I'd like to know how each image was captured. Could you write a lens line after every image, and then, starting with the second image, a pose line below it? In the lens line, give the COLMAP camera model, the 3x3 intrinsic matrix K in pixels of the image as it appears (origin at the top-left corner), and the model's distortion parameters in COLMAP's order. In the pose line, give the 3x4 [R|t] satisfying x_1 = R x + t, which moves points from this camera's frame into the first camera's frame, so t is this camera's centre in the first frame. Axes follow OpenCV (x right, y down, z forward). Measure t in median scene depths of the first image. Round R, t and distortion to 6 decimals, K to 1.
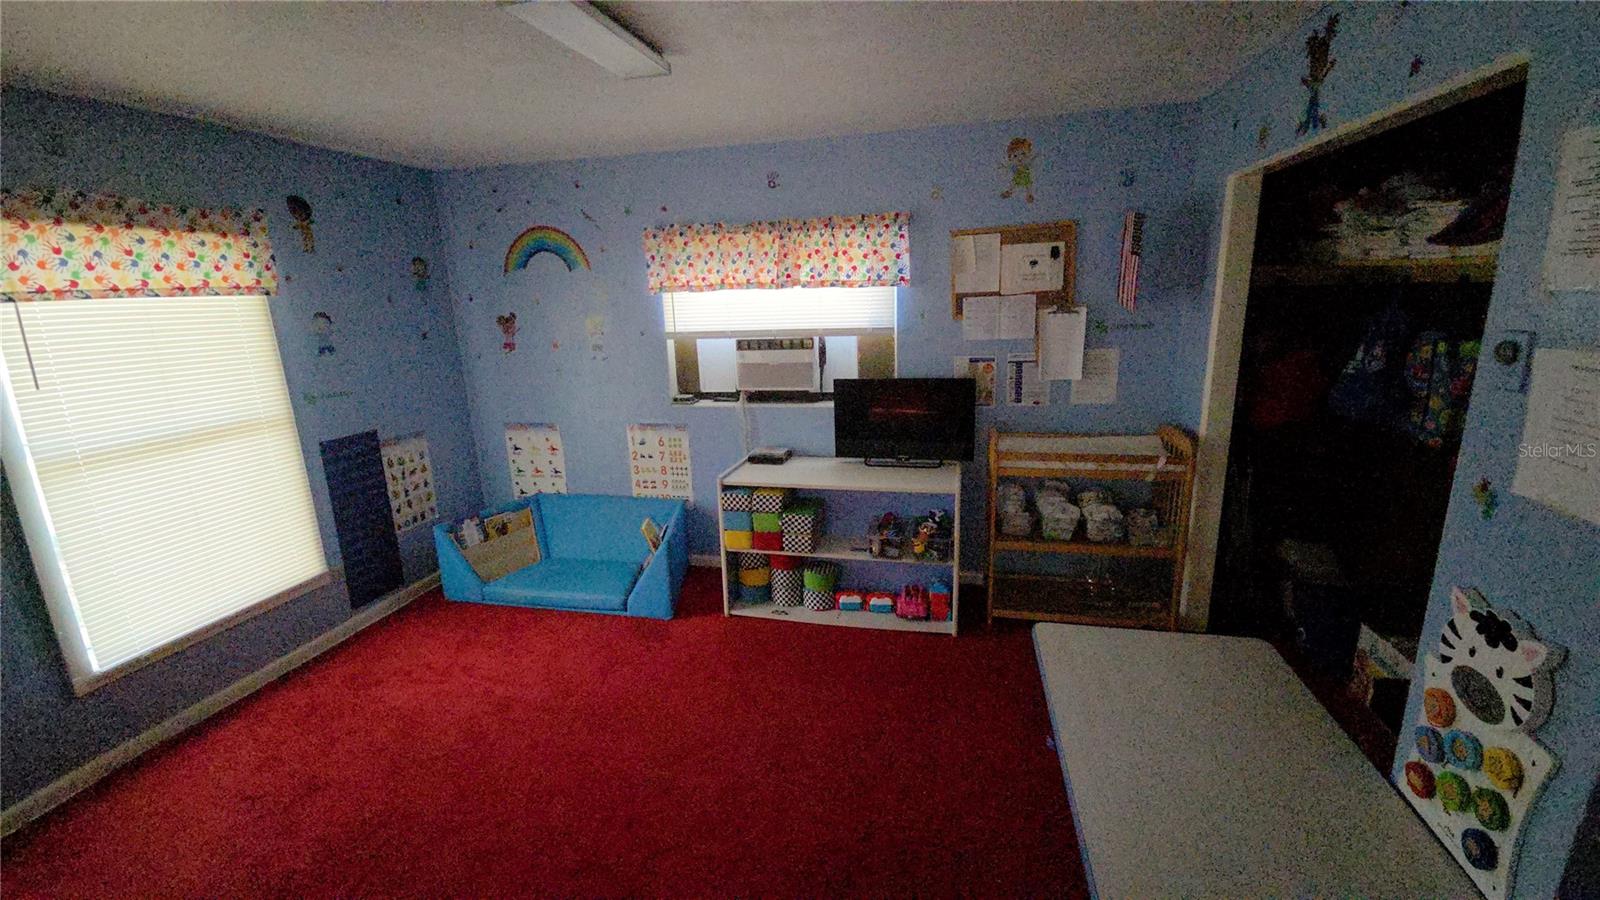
lens RADIAL K [[655.6, 0, 806.4], [0, 655.6, 449.5], [0, 0, 1]] dist [0.008264, -0.005119]
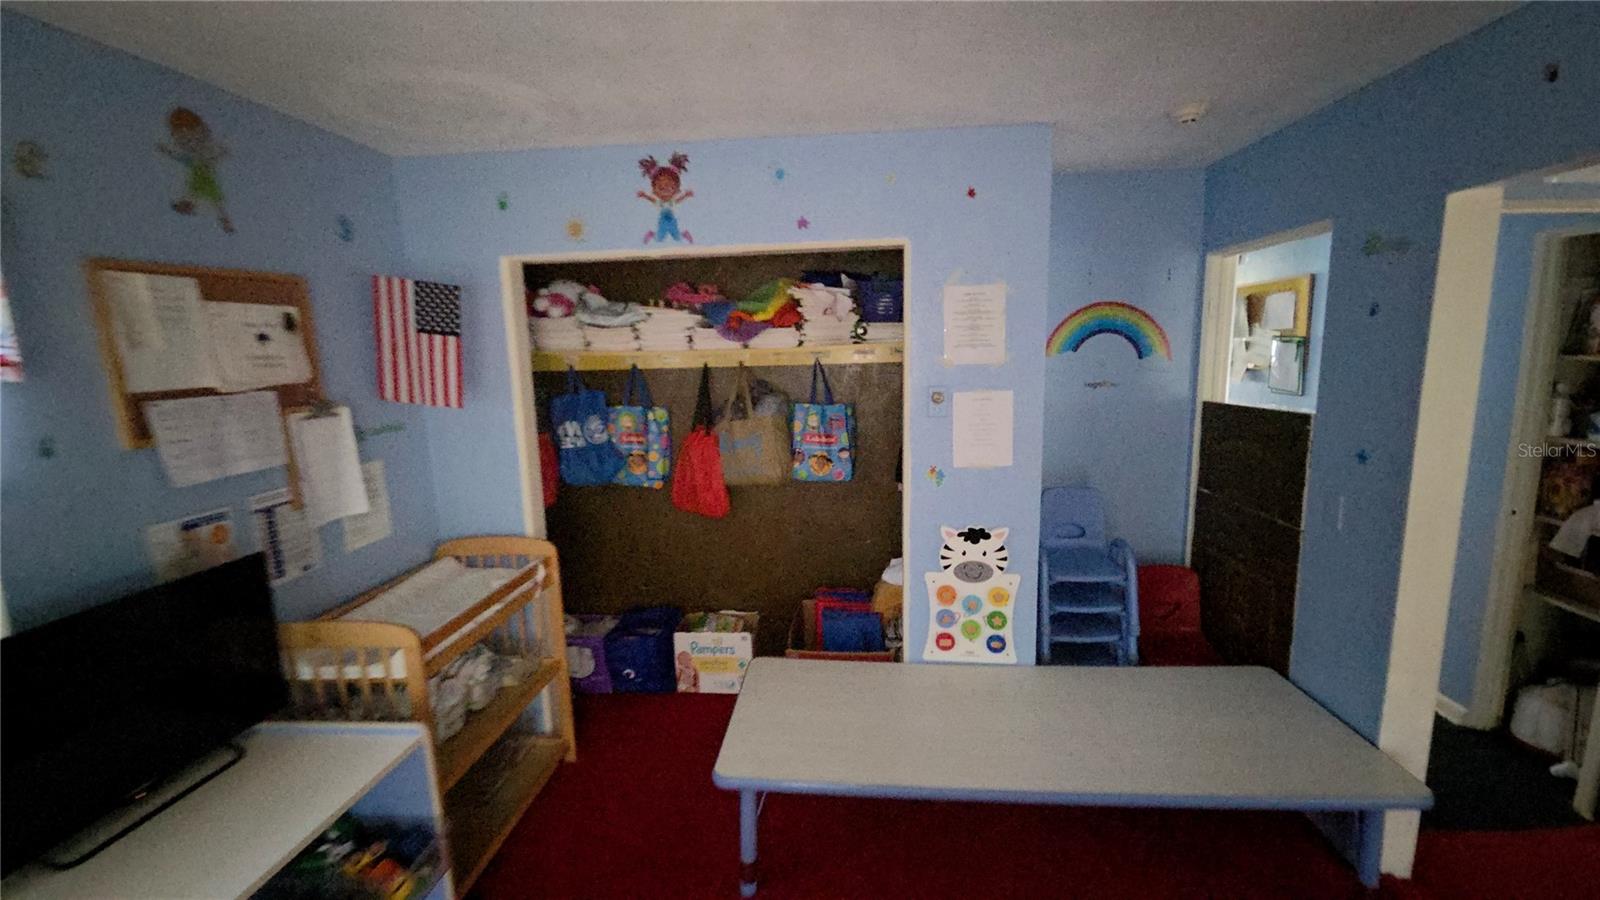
lens RADIAL K [[655.6, 0, 806.4], [0, 655.6, 449.5], [0, 0, 1]] dist [0.008264, -0.005119]
pose [[-0.134779, -0.114372, 0.984253, -0.336581], [0.261288, 0.954057, 0.146643, -0.168191], [-0.955805, 0.276937, -0.098703, 0.703753]]
